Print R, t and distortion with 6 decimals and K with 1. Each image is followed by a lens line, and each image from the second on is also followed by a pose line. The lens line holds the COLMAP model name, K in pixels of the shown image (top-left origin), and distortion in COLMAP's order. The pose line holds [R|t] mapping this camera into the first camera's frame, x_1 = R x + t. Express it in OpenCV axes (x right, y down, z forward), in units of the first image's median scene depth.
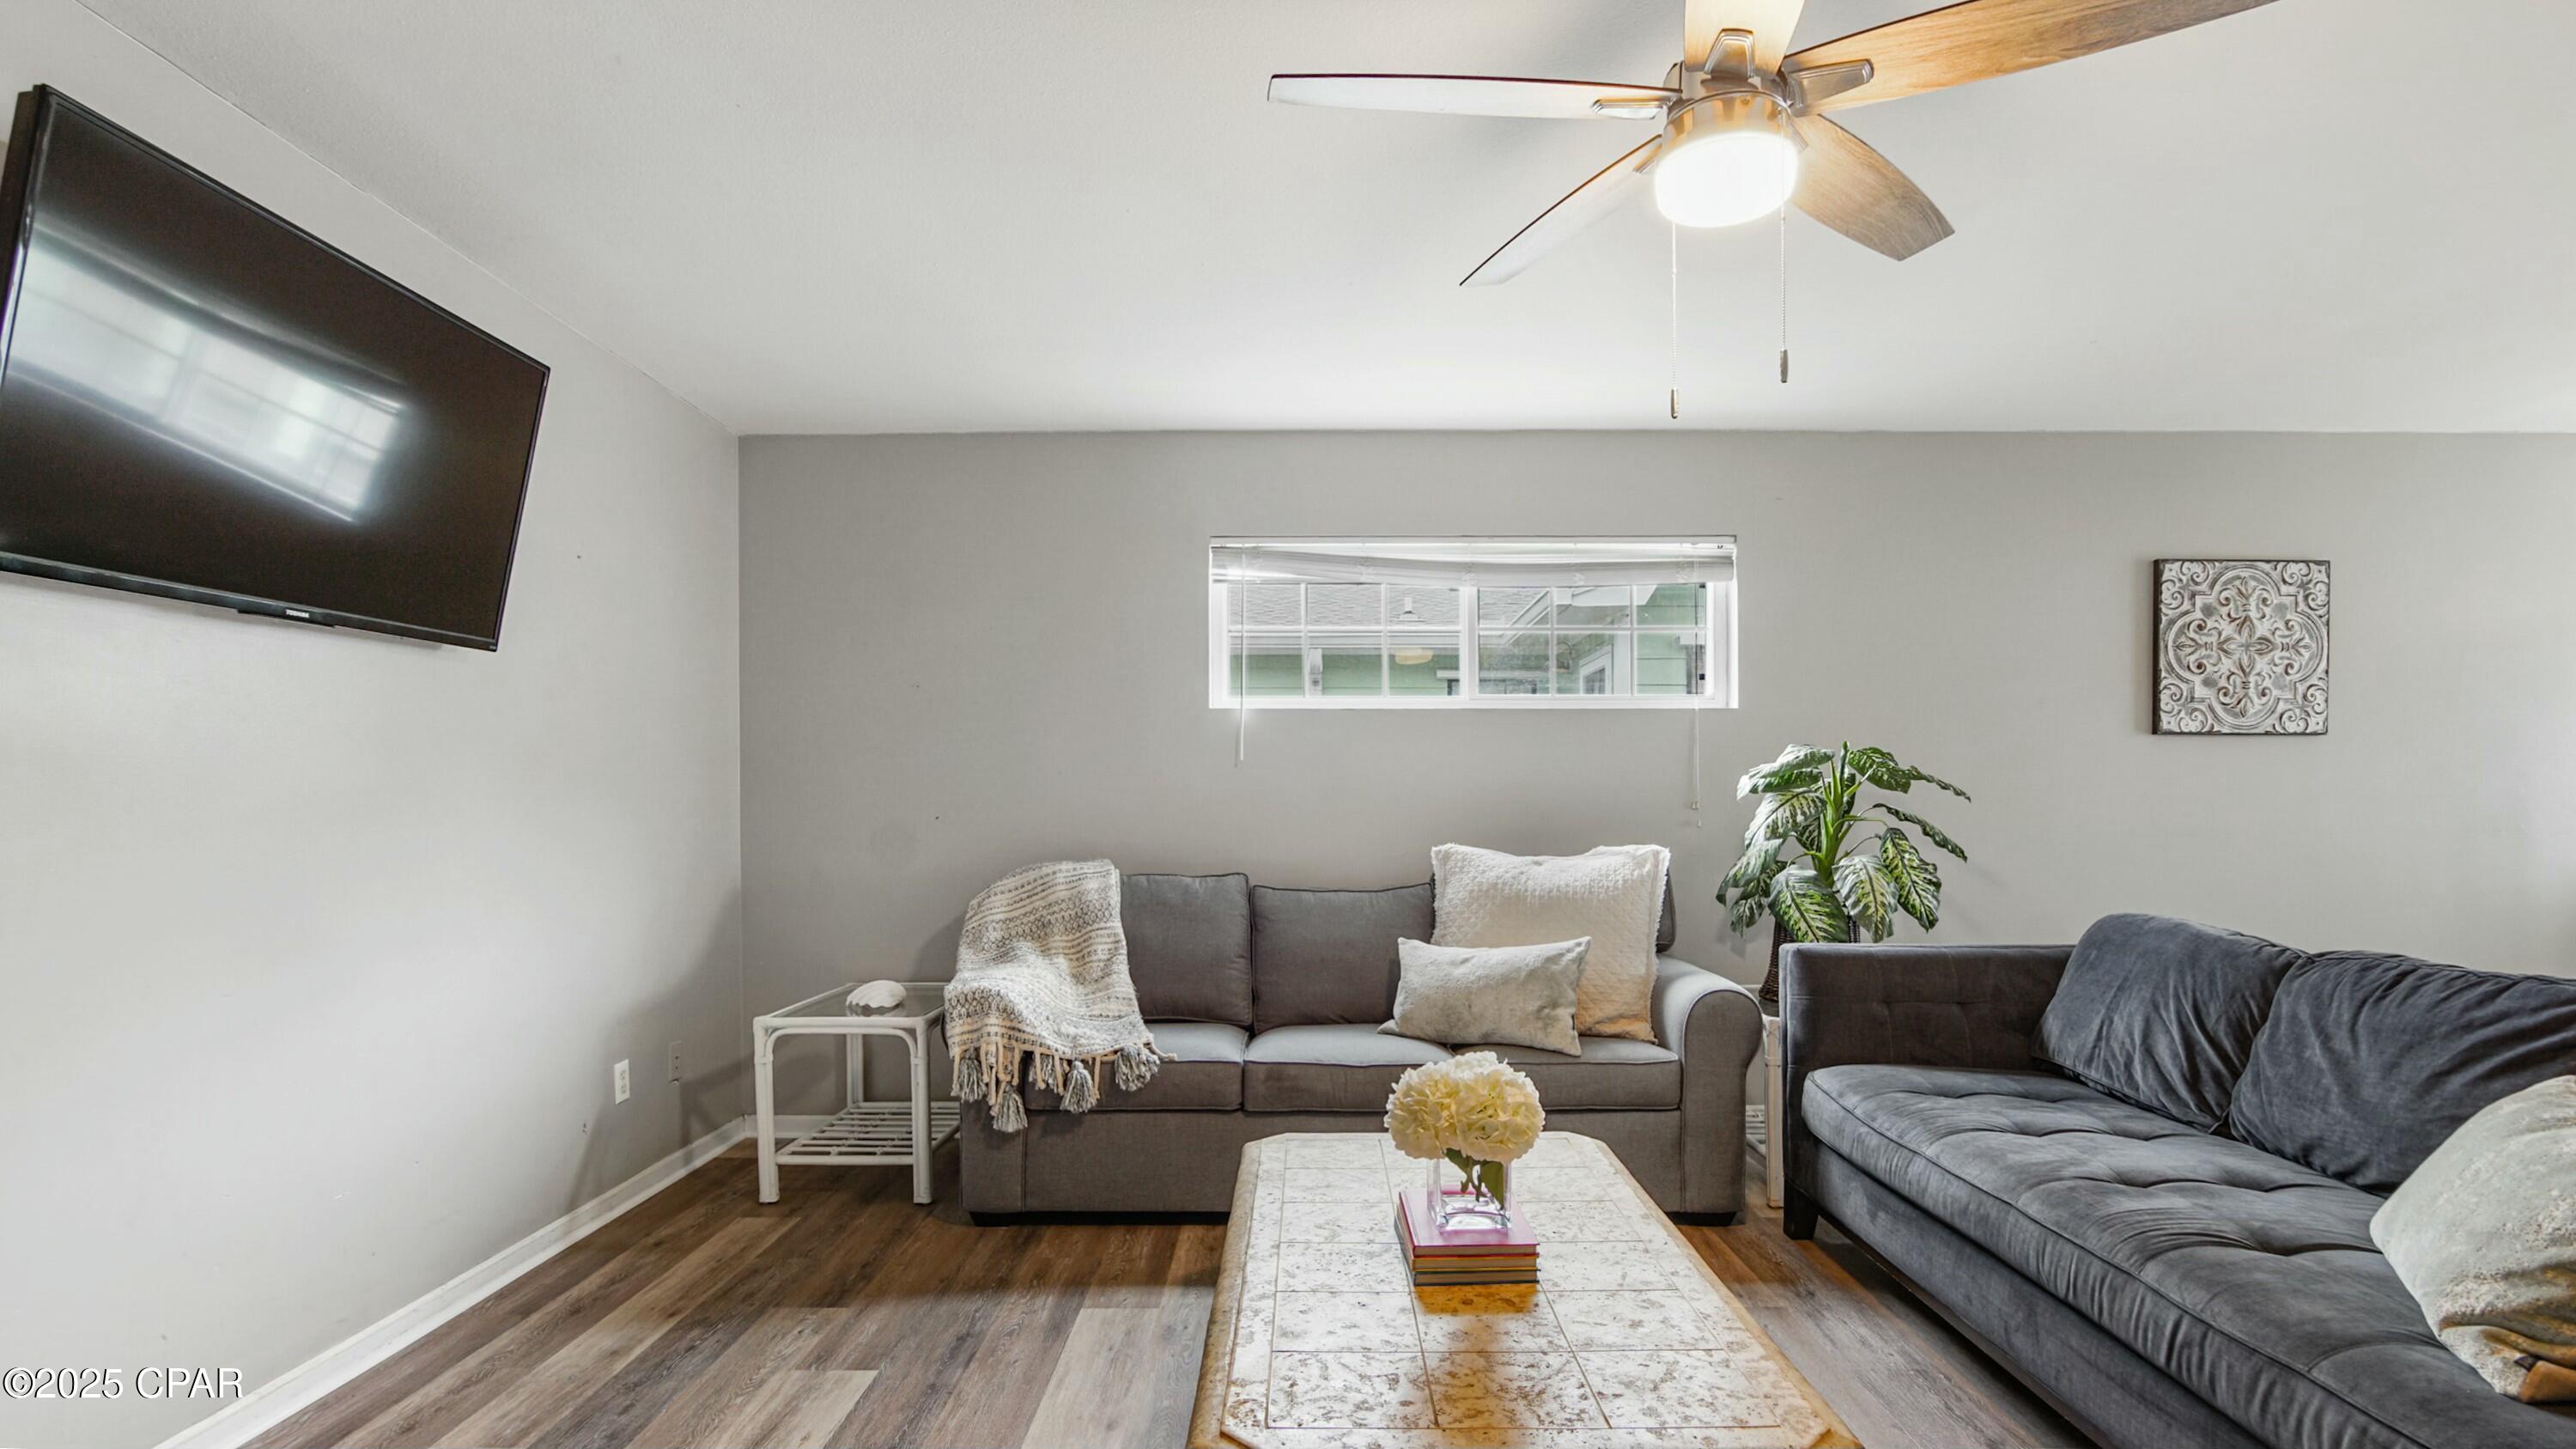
lens RADIAL K [[1215.1, 0, 1286.3], [0, 1215.1, 798.0], [0, 0, 1]] dist [-0.028817, 0.009036]
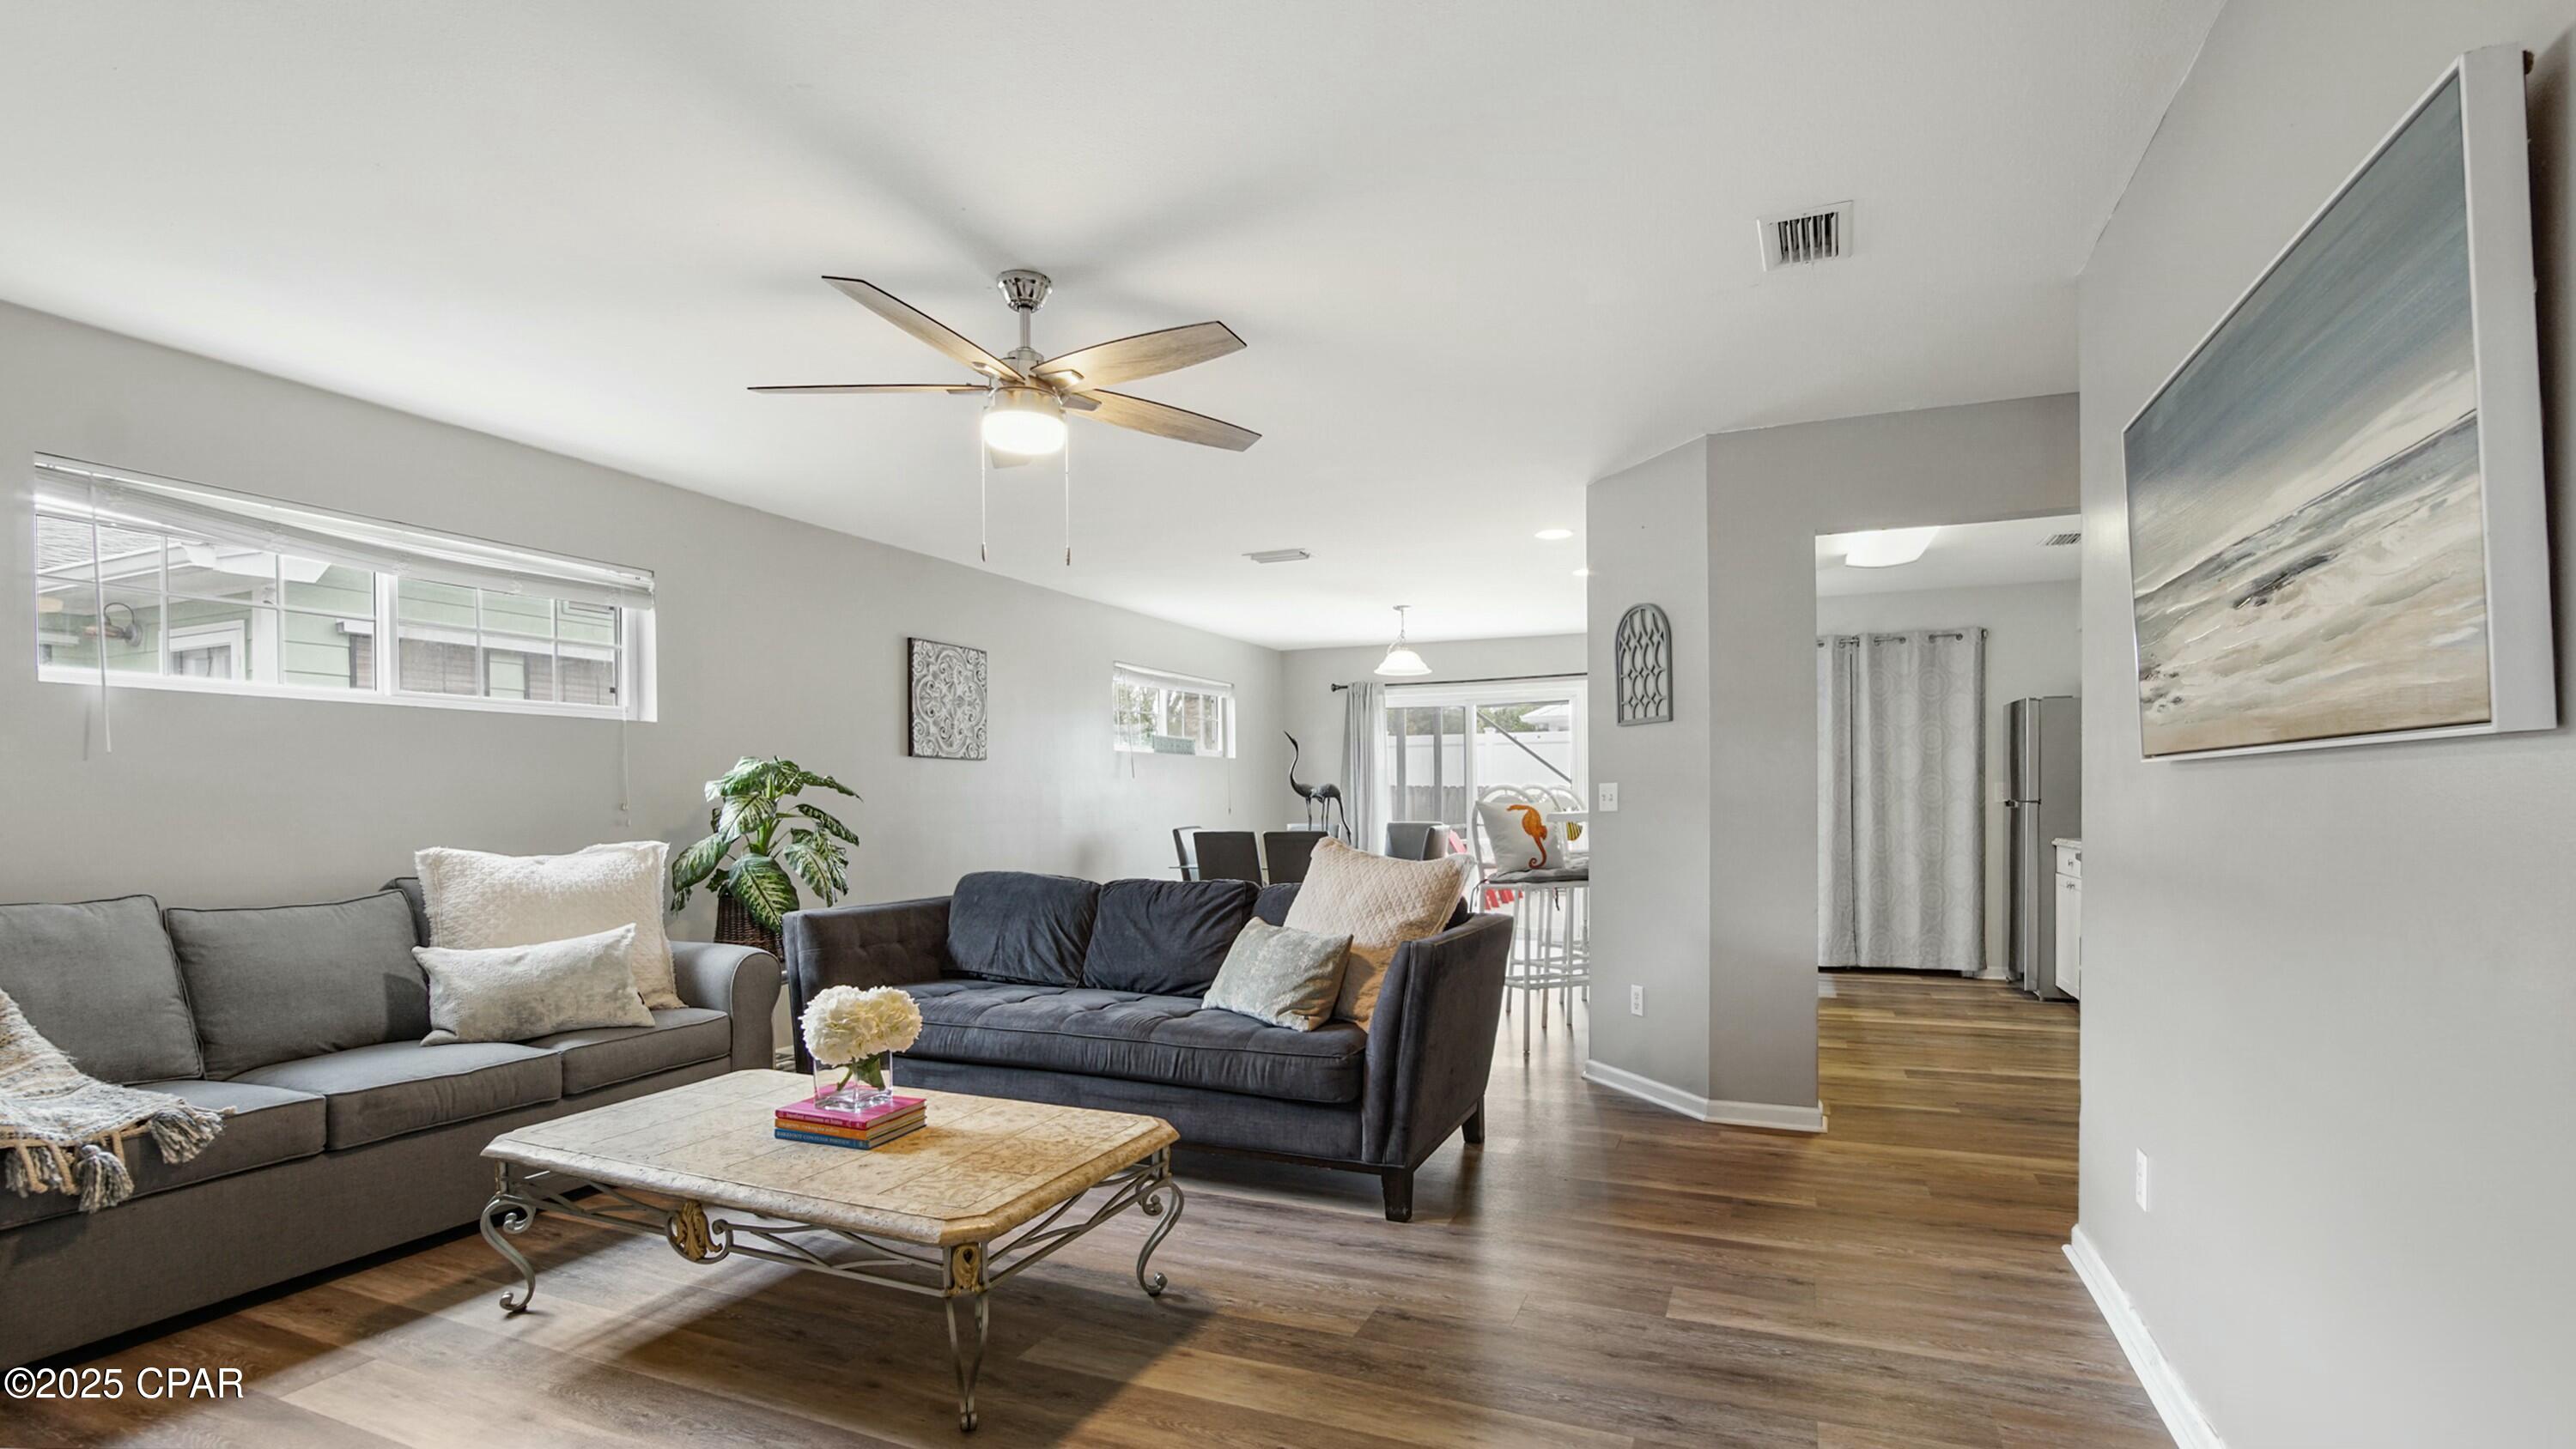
lens RADIAL K [[1197.2, 0, 1281.7], [0, 1197.2, 760.1], [0, 0, 1]] dist [0.000260, 0.000511]
pose [[0.394519, 0.029581, 0.918411, -0.532224], [0.001761, 0.999456, -0.032948, 0.000690], [-0.918886, 0.014615, 0.394253, 0.006853]]
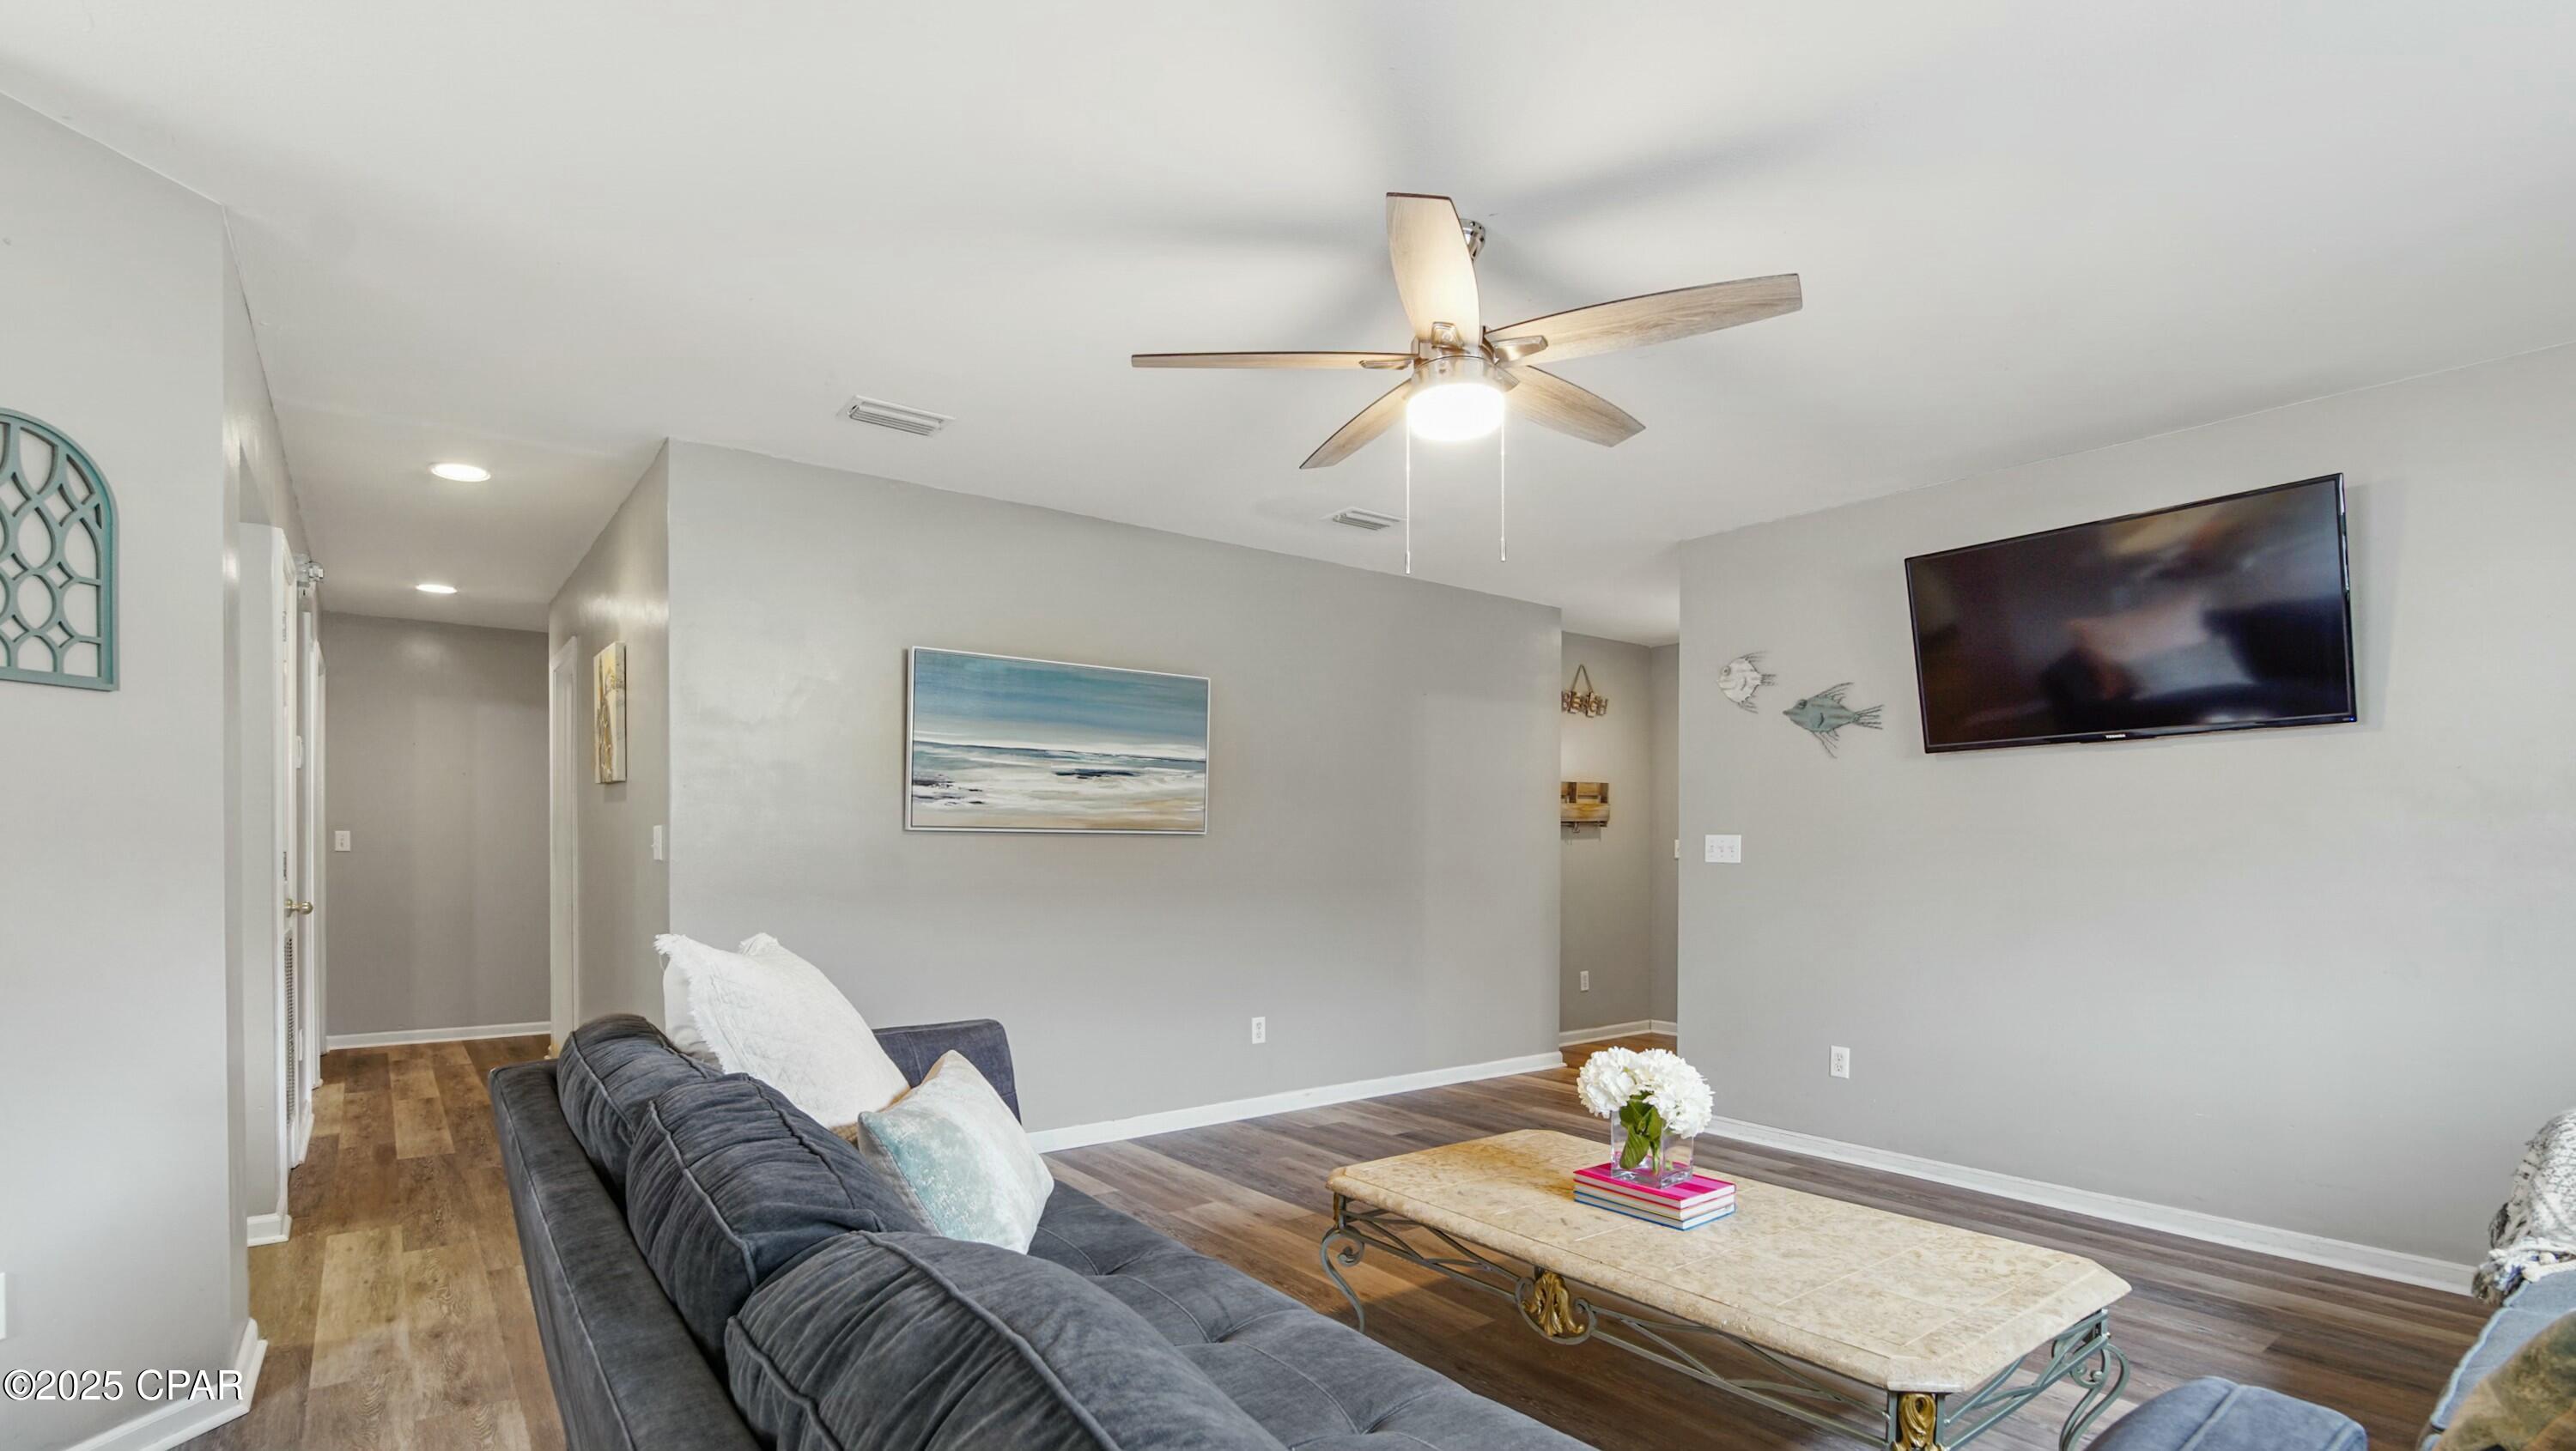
lens RADIAL K [[1197.3, 0, 1281.7], [0, 1197.3, 761.1], [0, 0, 1]] dist [0.000260, 0.000511]
pose [[-0.785057, -0.045341, -0.617761, 0.712873], [0.001221, 0.997202, -0.074743, 0.003608], [0.619422, -0.059432, -0.782806, 1.016090]]
